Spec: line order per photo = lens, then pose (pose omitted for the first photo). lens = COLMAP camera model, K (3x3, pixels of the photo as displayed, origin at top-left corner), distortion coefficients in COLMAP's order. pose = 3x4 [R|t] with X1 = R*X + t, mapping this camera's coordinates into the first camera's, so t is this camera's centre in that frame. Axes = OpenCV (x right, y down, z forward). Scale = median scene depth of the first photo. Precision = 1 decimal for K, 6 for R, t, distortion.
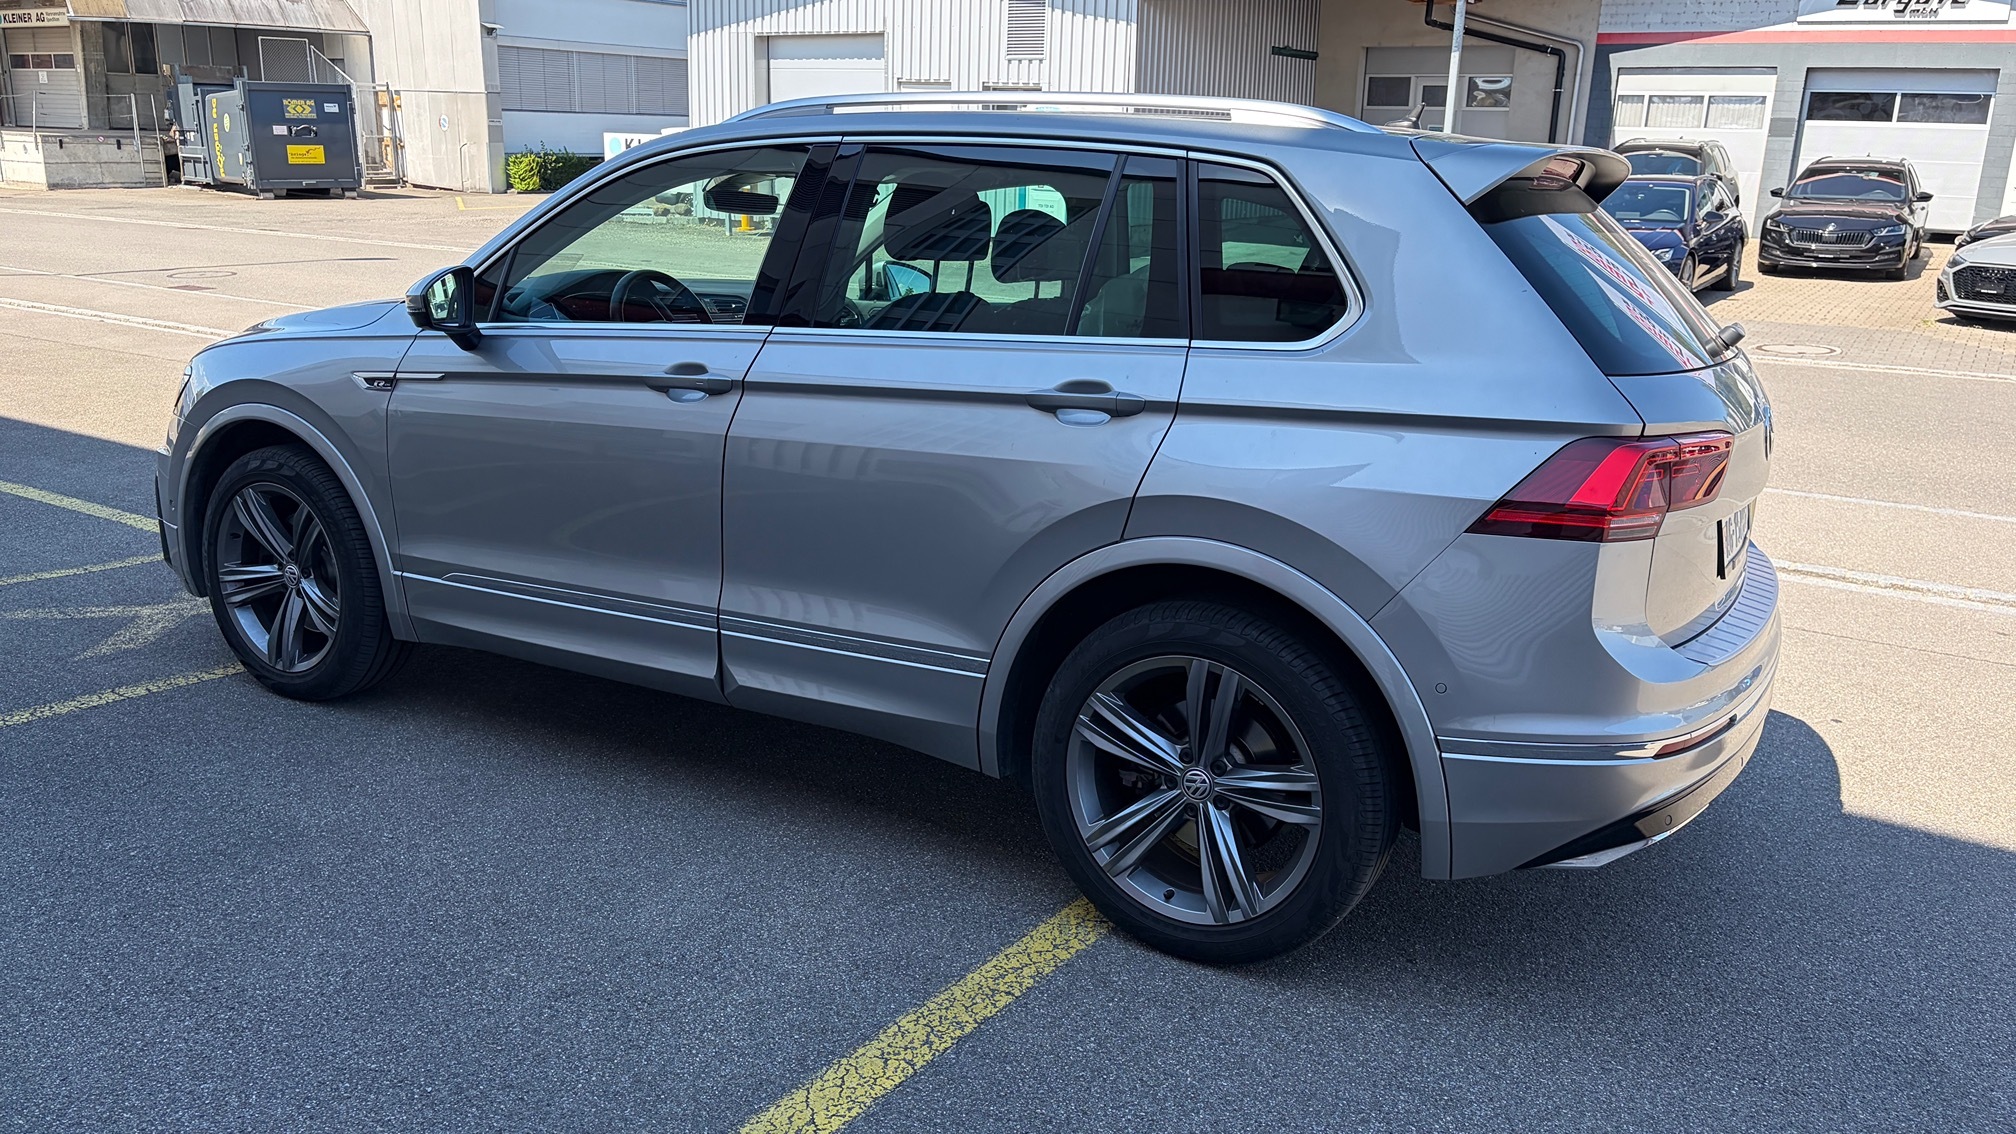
lens RADIAL K [[1504.5, 0, 1034.5], [0, 1504.5, 561.6], [0, 0, 1]] dist [0.028427, -0.001257]
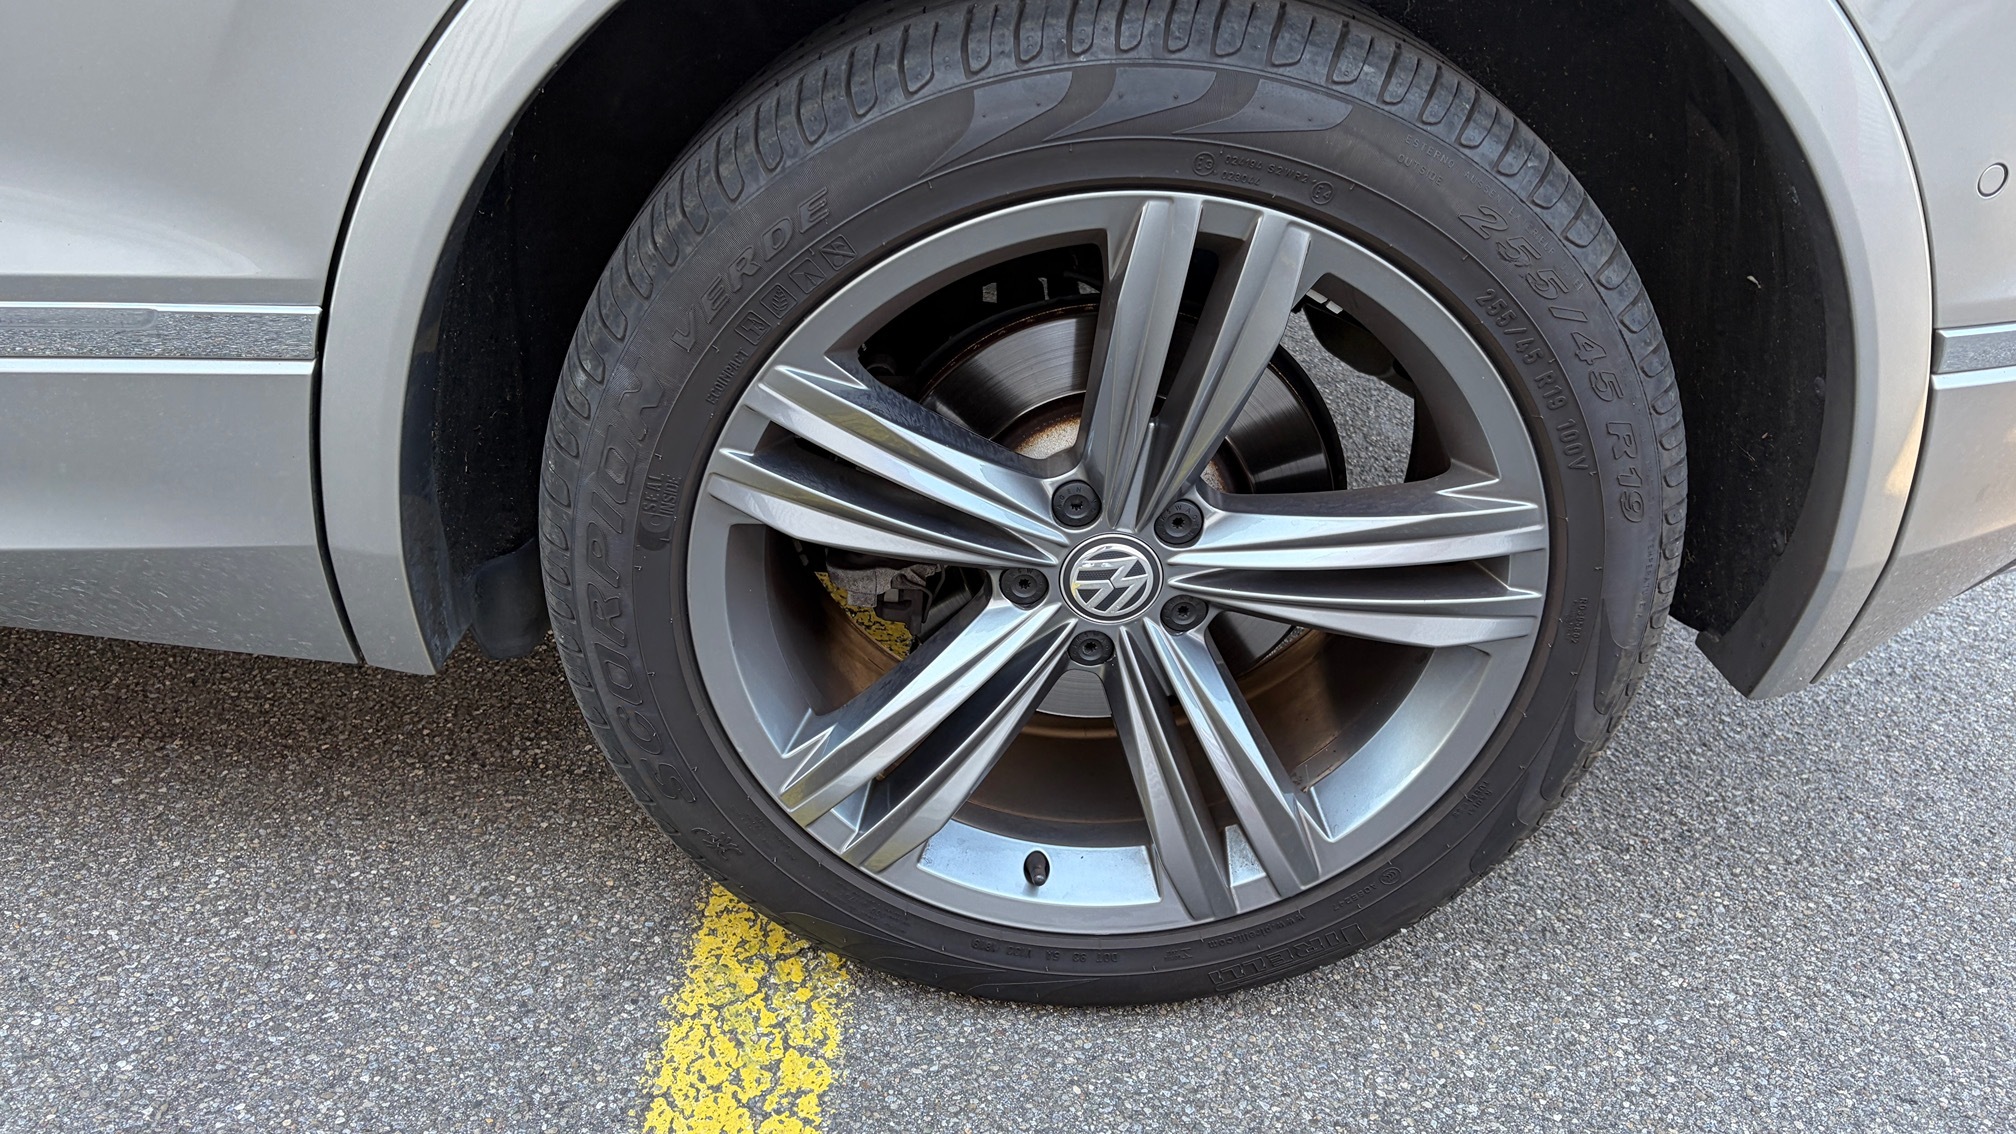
lens RADIAL K [[1504.5, 0, 1034.5], [0, 1504.5, 561.6], [0, 0, 1]] dist [0.028427, -0.001257]
pose [[0.859165, -0.252520, 0.445050, -0.049844], [0.087943, 0.929678, 0.357722, 0.022385], [-0.504085, -0.268203, 0.820954, 0.684211]]
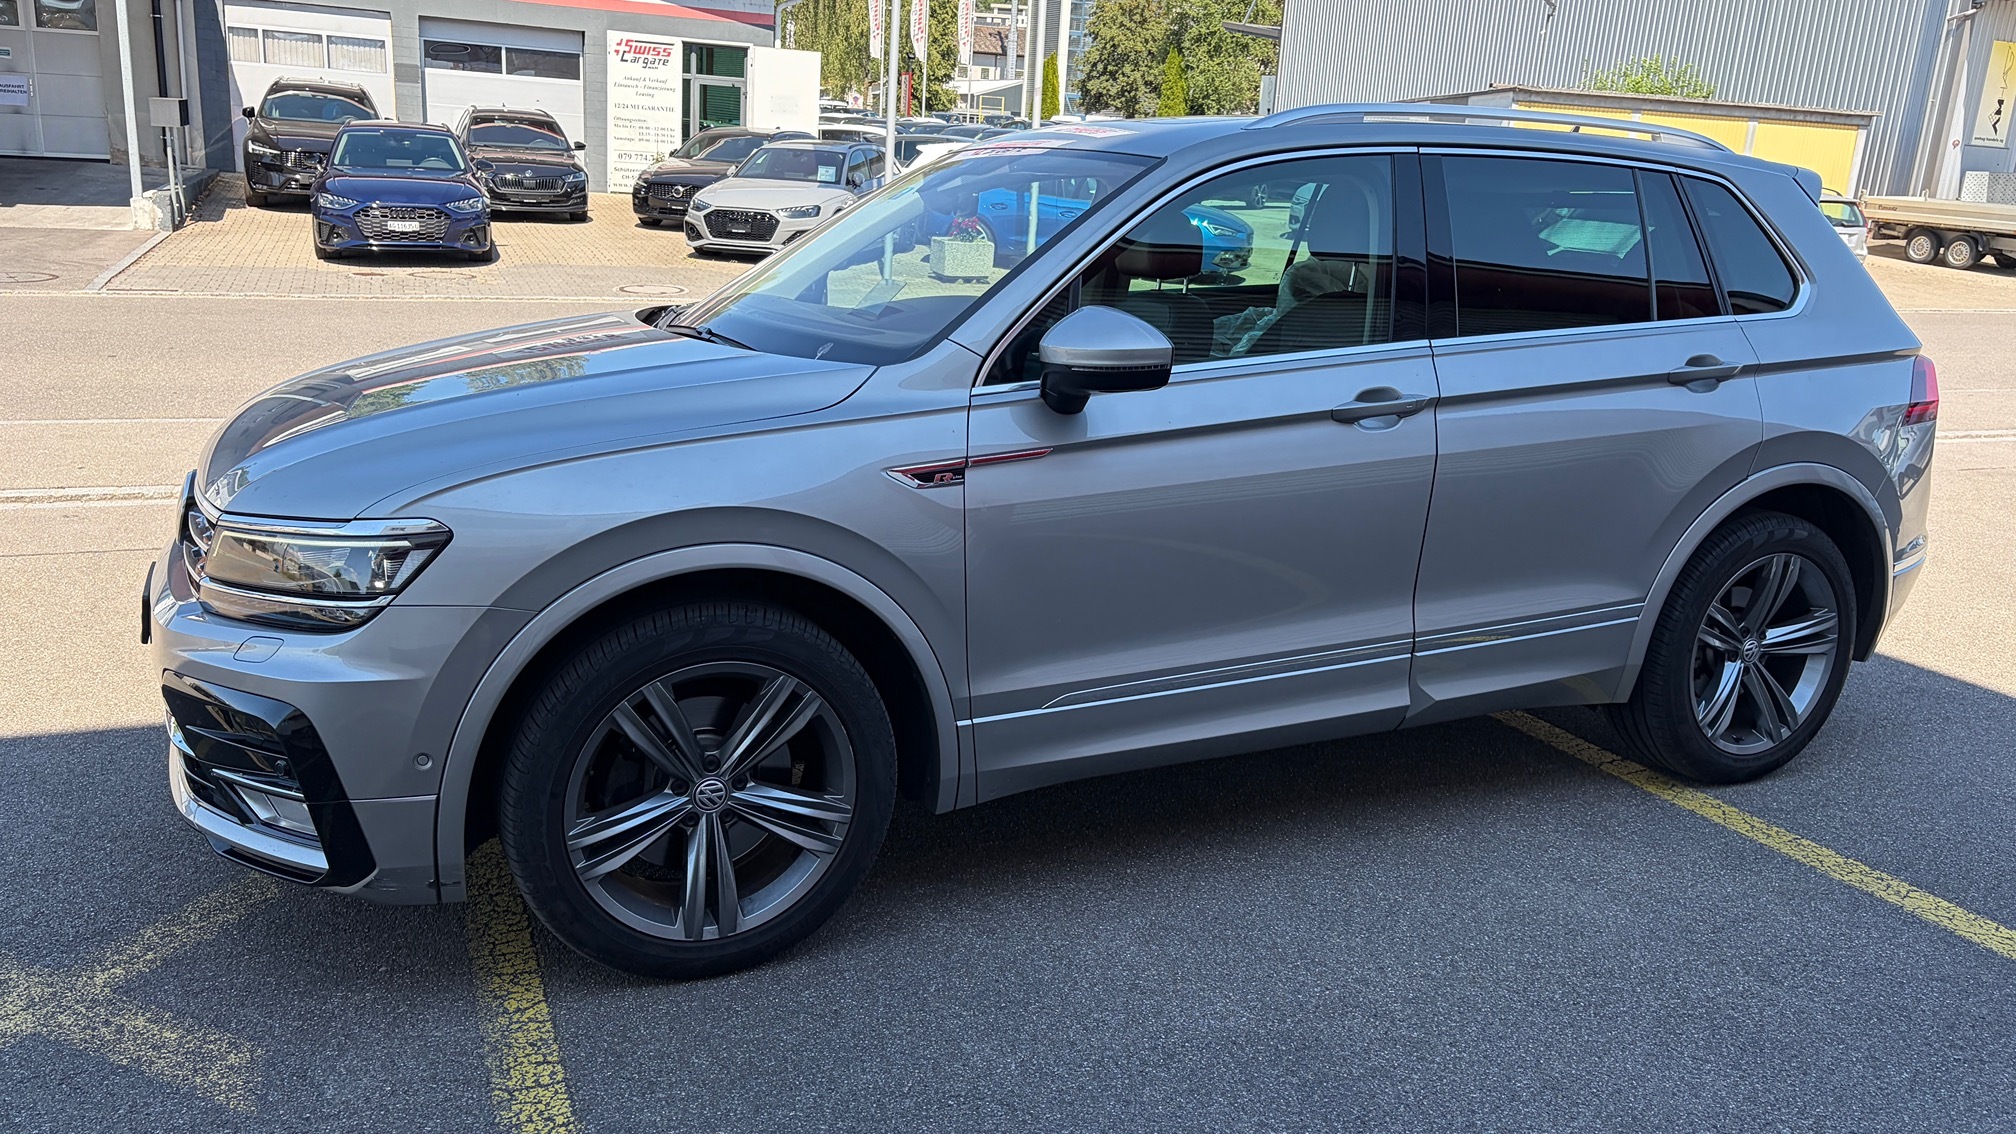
lens RADIAL K [[1504.5, 0, 1034.5], [0, 1504.5, 561.6], [0, 0, 1]] dist [0.028427, -0.001257]
pose [[0.586106, -0.210885, 0.782309, -1.186247], [0.179456, 0.975341, 0.128472, -0.196419], [-0.790111, 0.065091, 0.609498, 0.633793]]
